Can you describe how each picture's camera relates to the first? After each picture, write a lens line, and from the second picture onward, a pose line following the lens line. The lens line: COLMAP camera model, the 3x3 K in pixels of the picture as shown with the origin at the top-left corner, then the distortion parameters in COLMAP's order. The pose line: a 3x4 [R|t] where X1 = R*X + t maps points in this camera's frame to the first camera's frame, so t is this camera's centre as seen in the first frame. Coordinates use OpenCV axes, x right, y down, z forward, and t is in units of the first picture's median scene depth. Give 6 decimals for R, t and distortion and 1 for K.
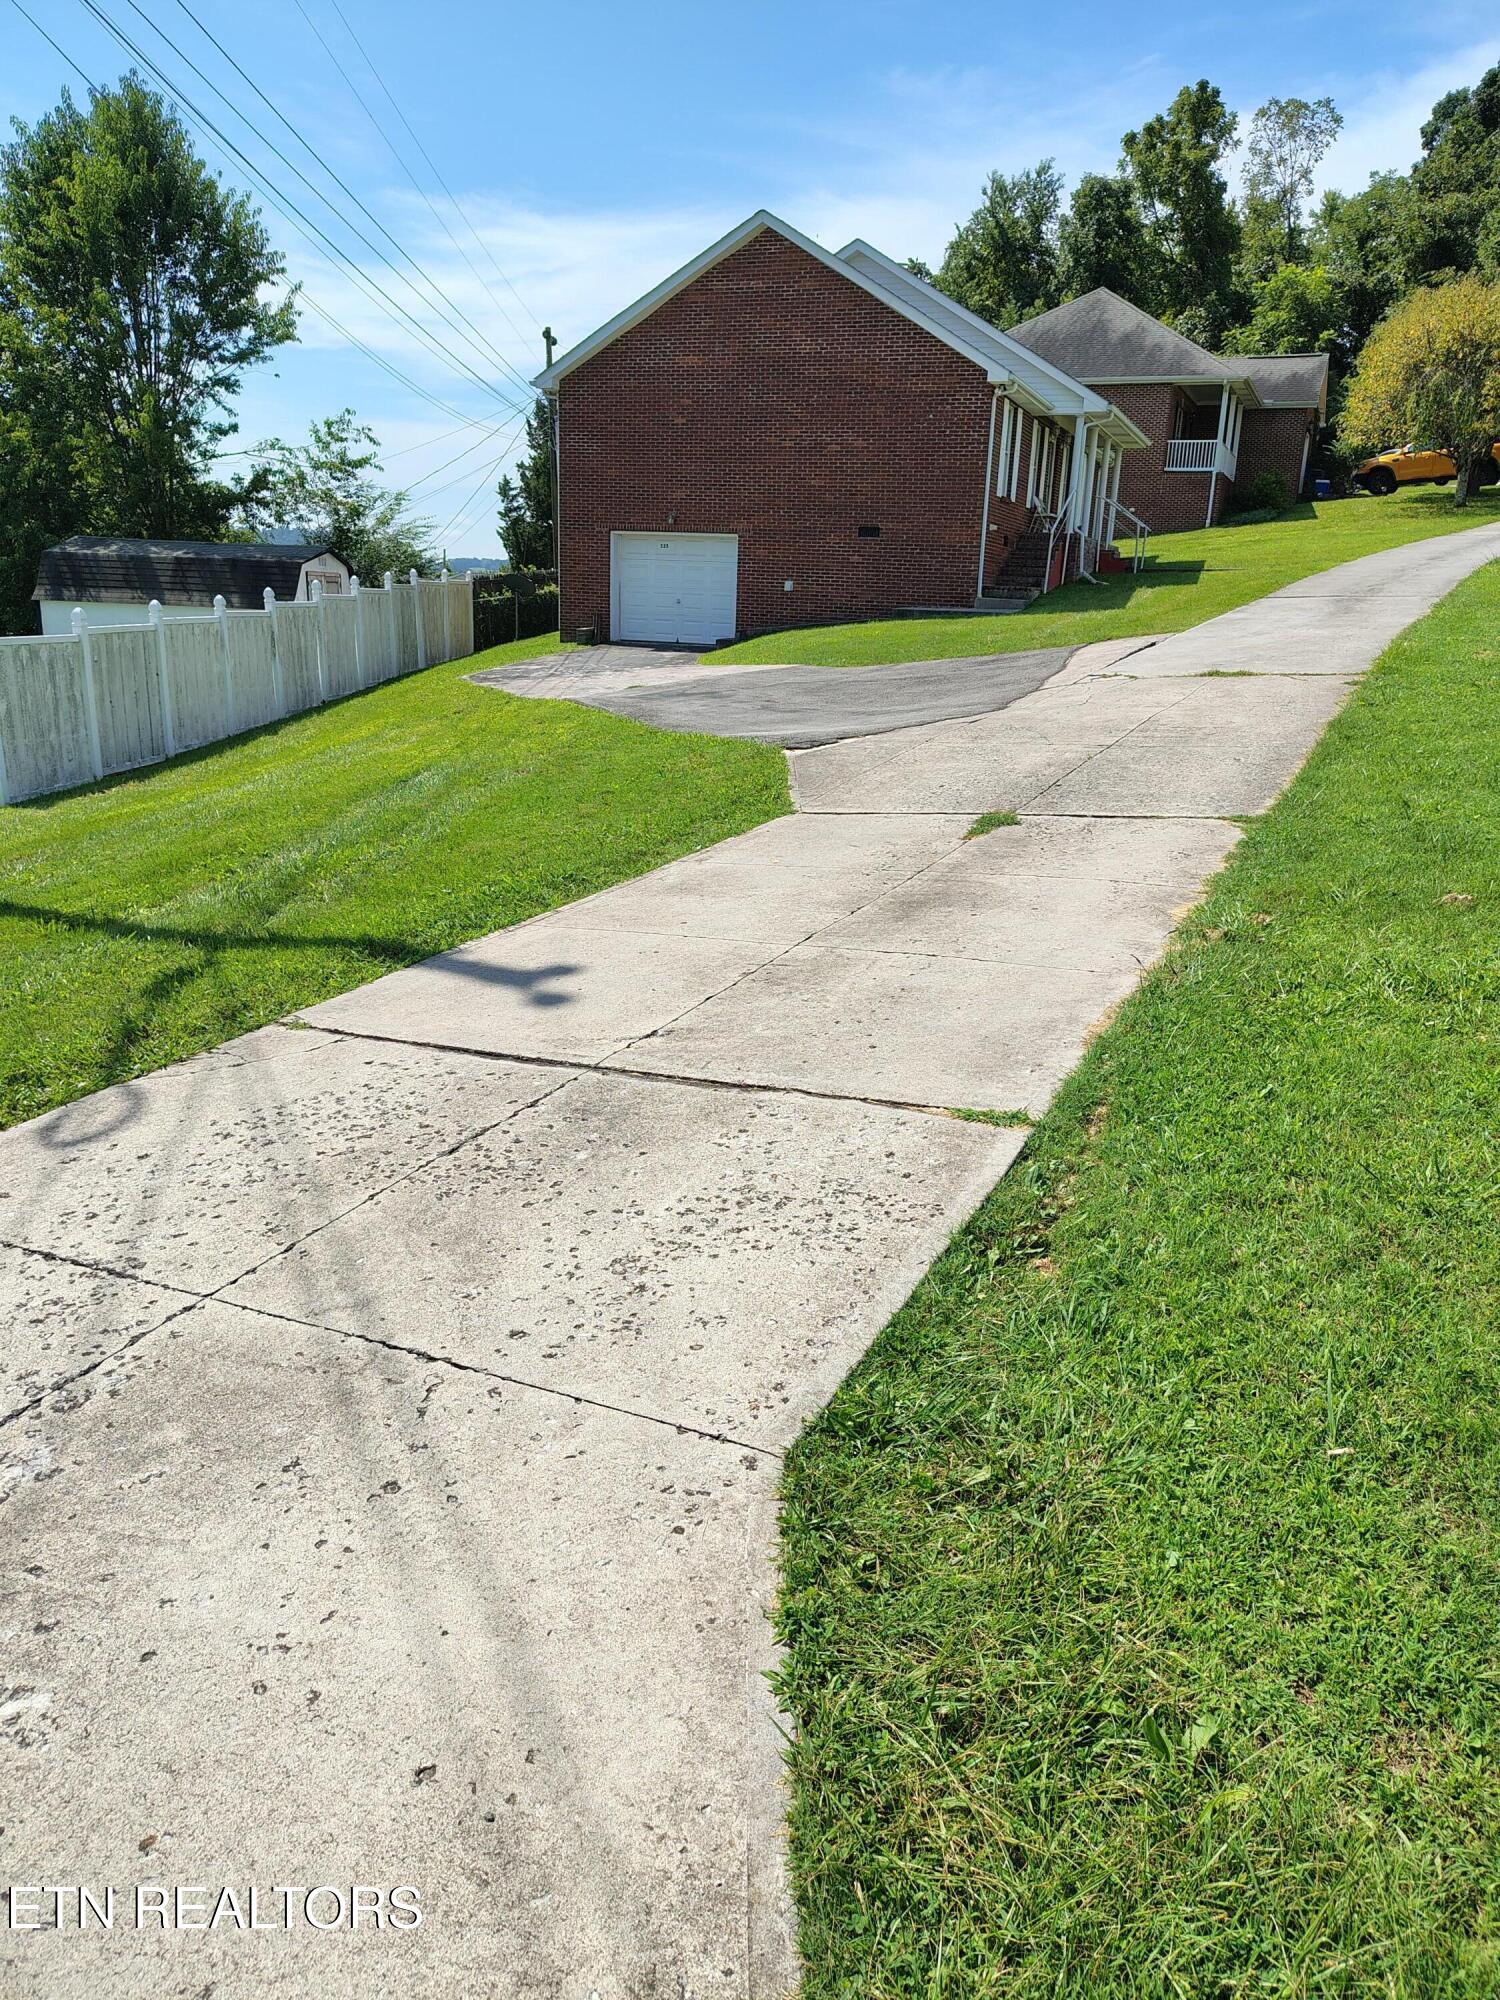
lens RADIAL K [[1364.5, 0, 750.0], [0, 1364.5, 1000.0], [0, 0, 1]] dist [0.032691, -0.042461]
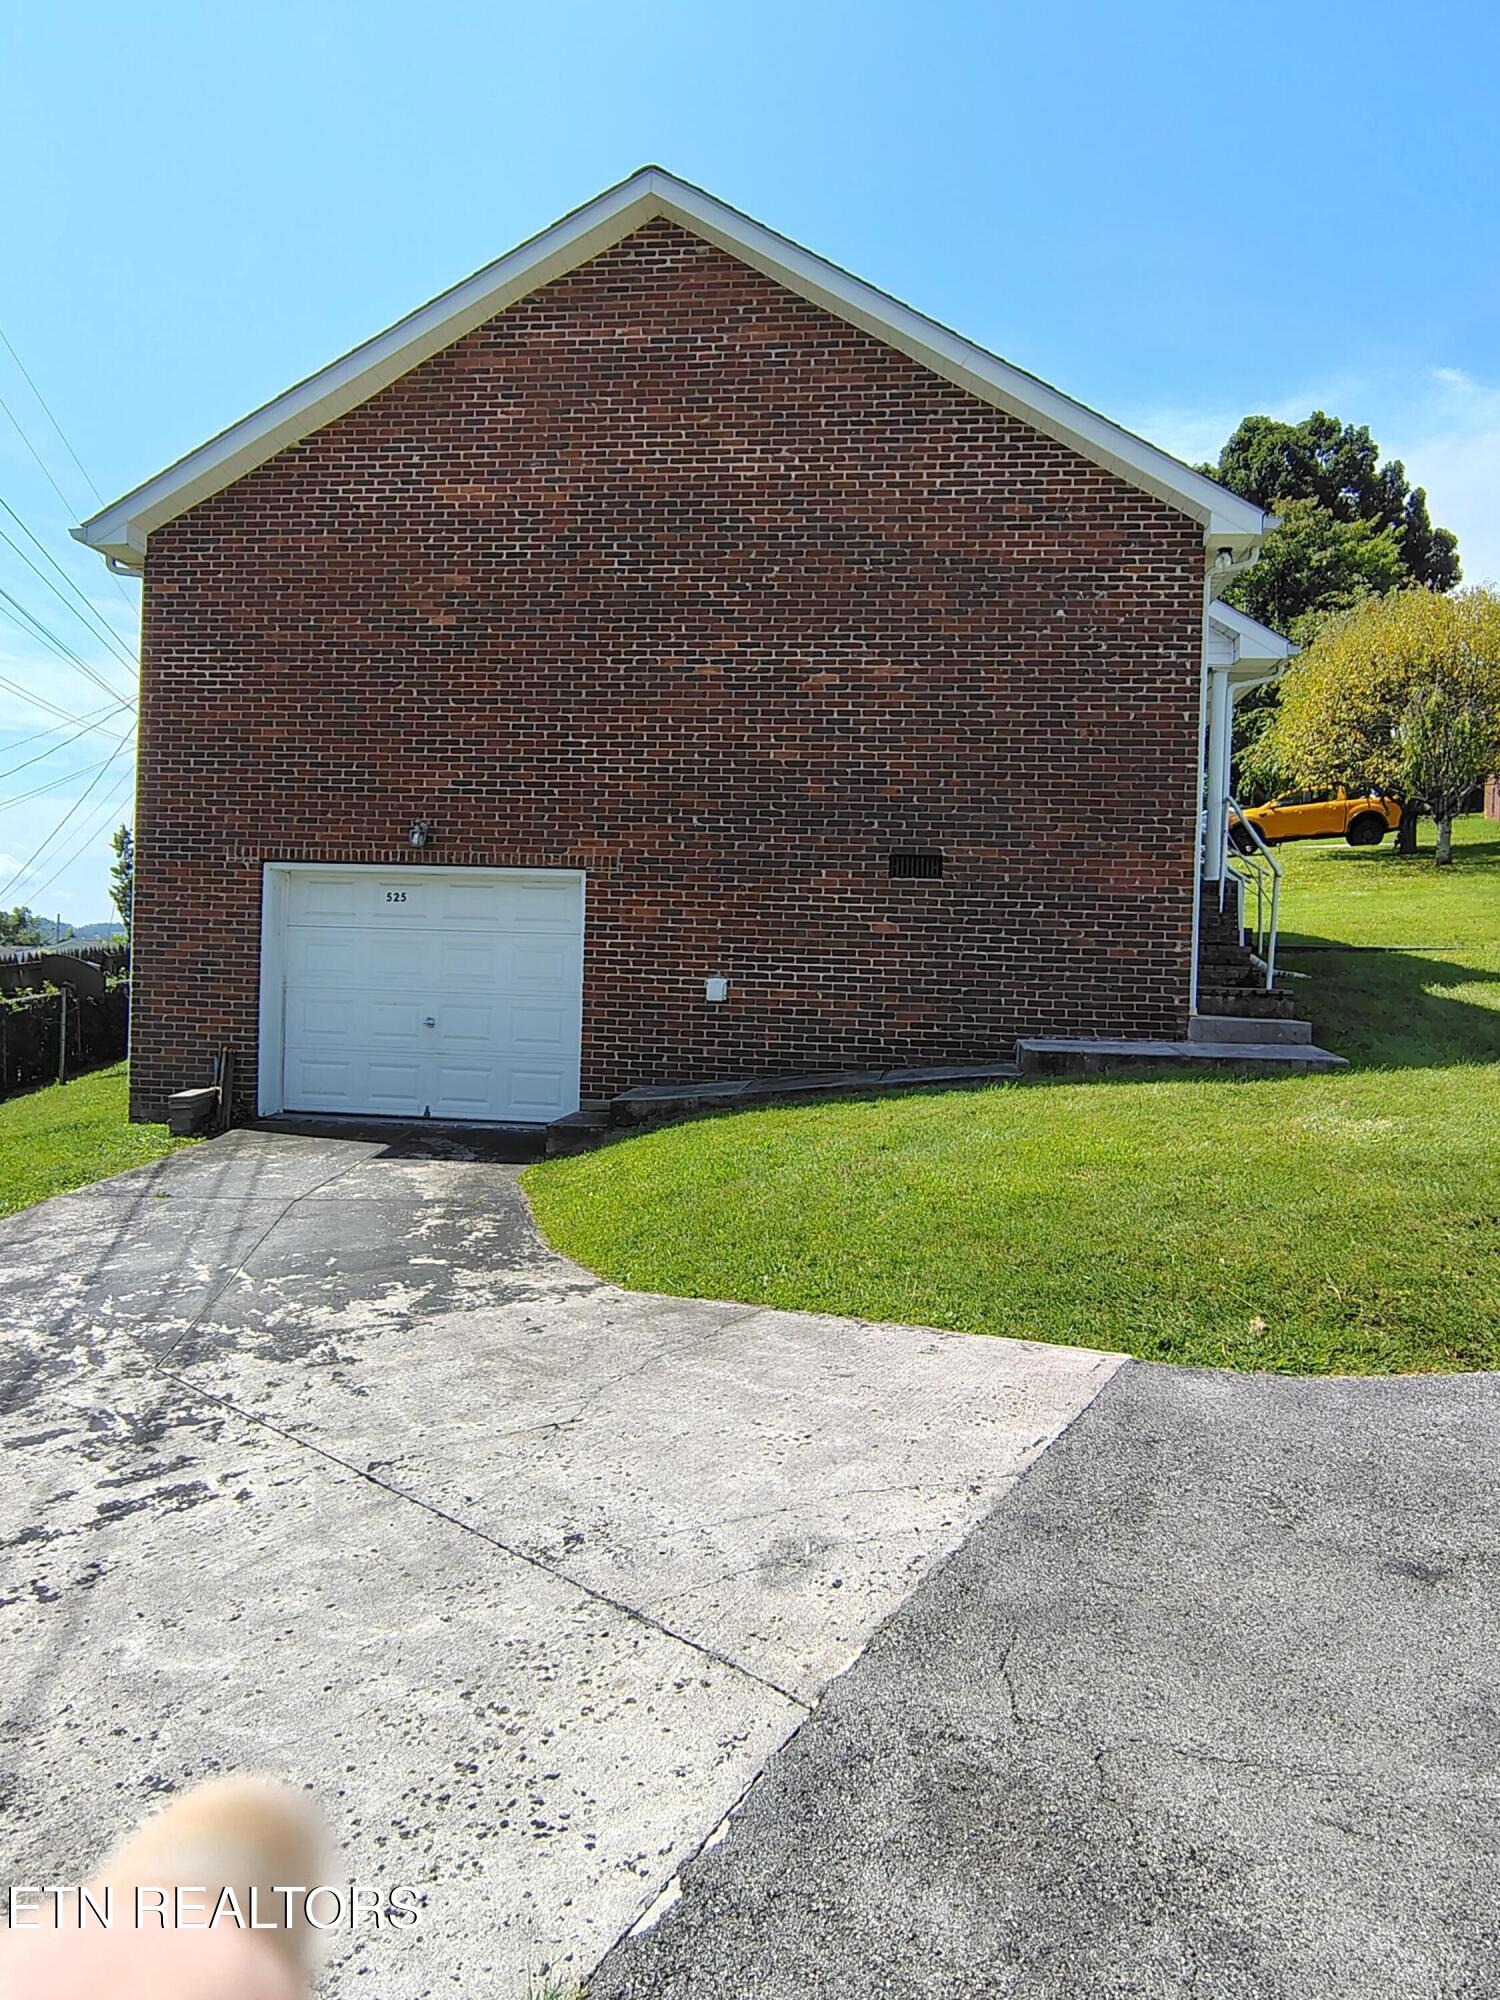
lens RADIAL K [[1330.2, 0, 756.5], [0, 1330.2, 973.6], [0, 0, 1]] dist [-0.007839, 0.003876]
pose [[0.965745, -0.008064, 0.259369, -0.066042], [0.077997, 0.962319, -0.260497, -0.203729], [-0.247495, 0.271804, 0.929983, 0.630122]]
